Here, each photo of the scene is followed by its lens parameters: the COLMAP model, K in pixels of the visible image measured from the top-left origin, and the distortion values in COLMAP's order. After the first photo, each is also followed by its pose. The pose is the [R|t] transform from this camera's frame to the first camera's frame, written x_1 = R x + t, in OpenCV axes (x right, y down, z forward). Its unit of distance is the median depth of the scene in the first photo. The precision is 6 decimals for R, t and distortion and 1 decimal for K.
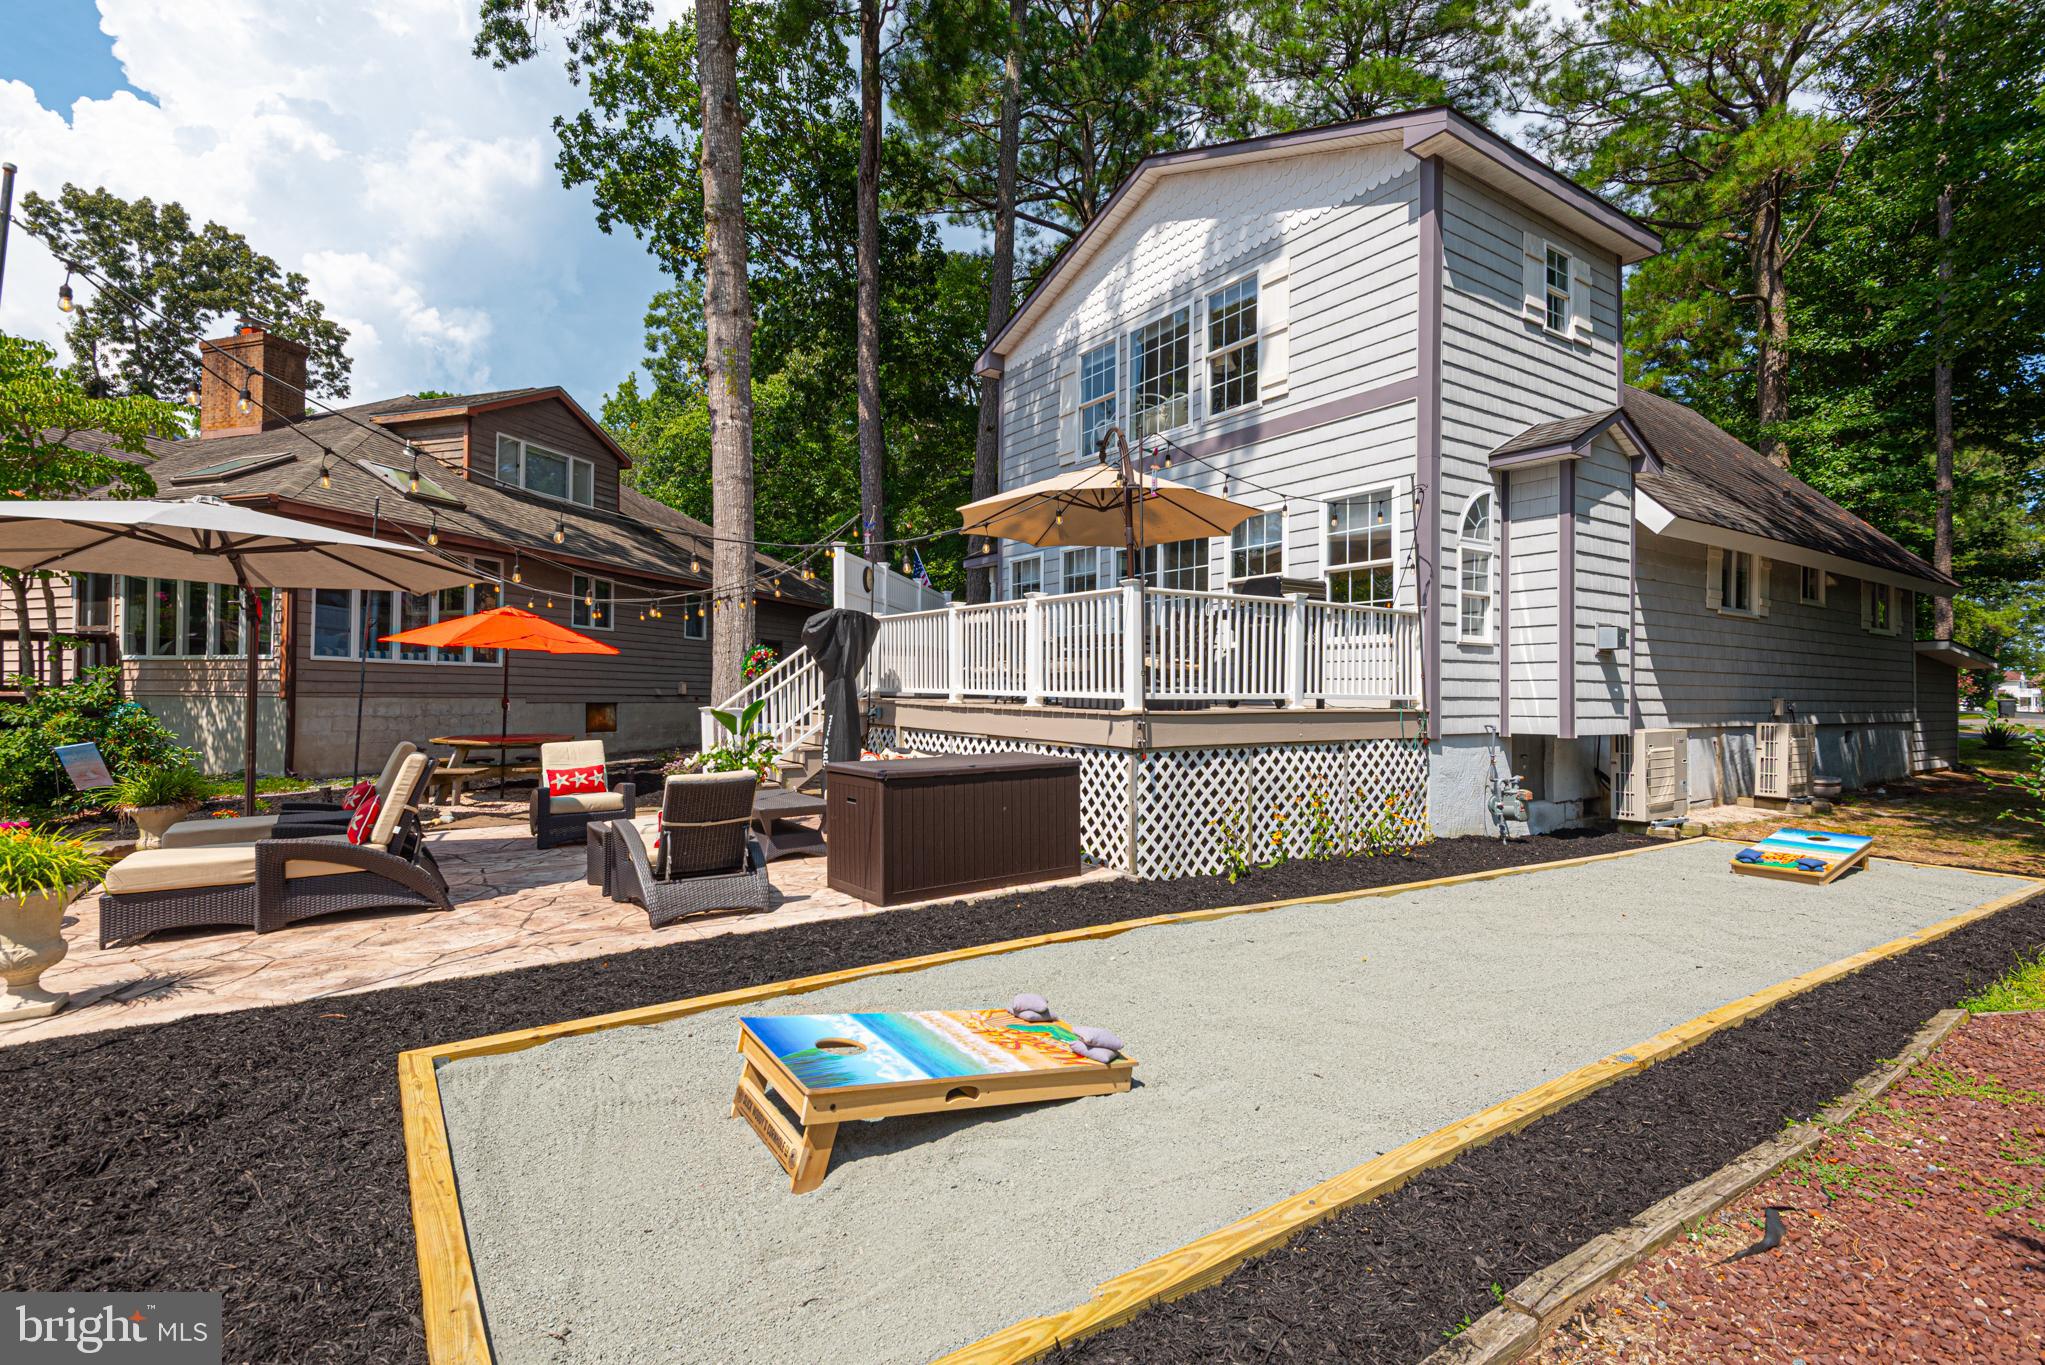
lens RADIAL K [[942.1, 0, 1027.6], [0, 942.1, 677.7], [0, 0, 1]] dist [0.017597, -0.006576]
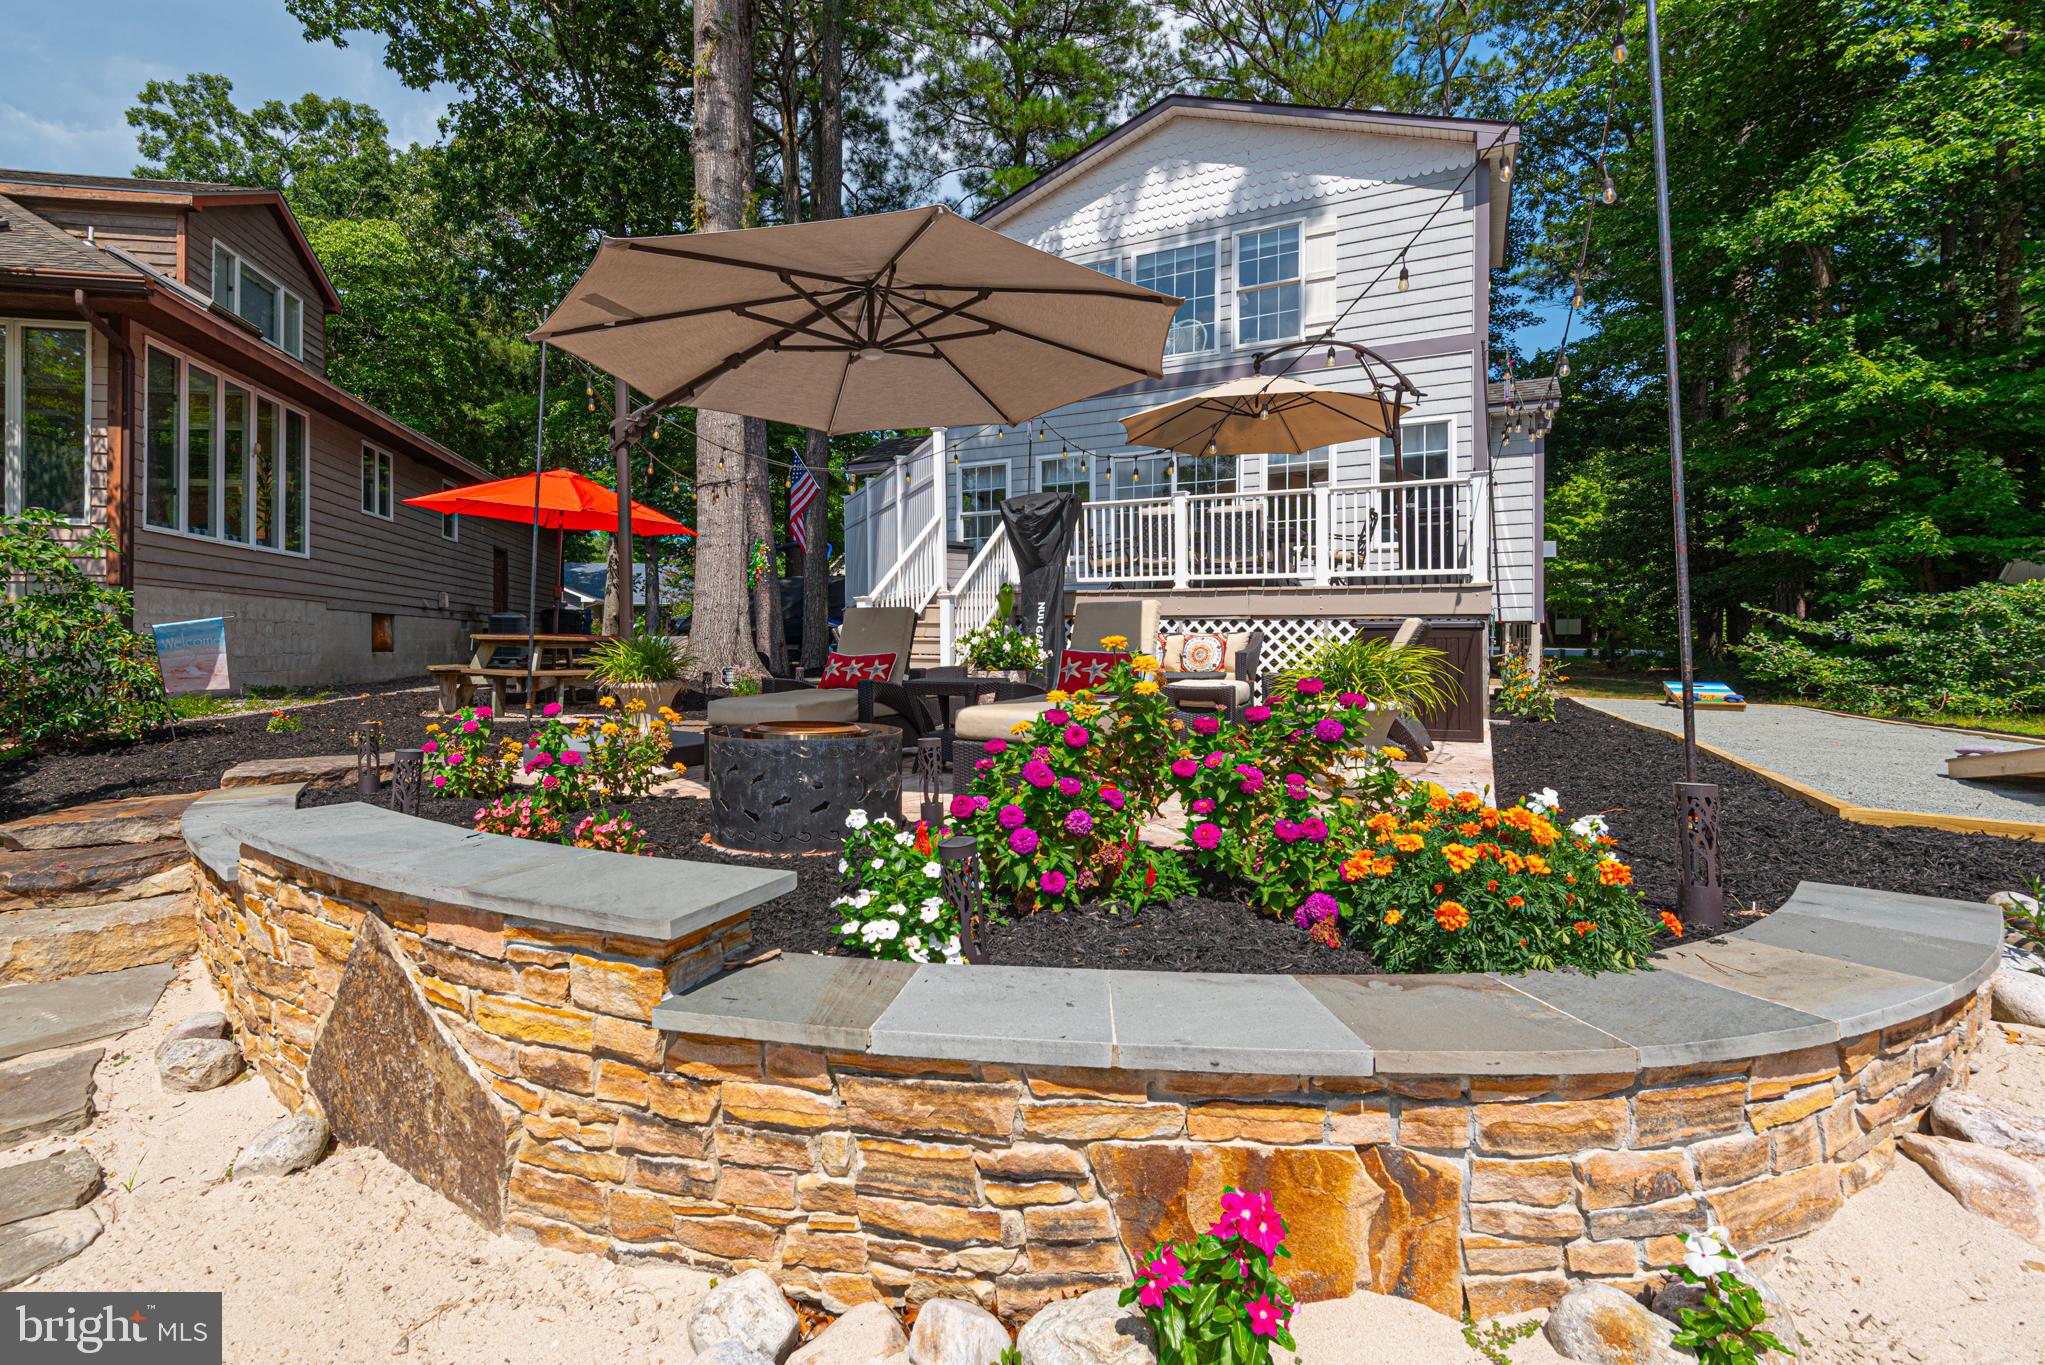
lens RADIAL K [[969.5, 0, 940.1], [0, 969.5, 637.7], [0, 0, 1]] dist [0.023233, -0.018134]
pose [[0.890296, -0.004341, 0.455362, -0.664708], [-0.001324, 0.999926, 0.012120, 0.056737], [-0.455381, -0.011393, 0.890224, 0.139178]]
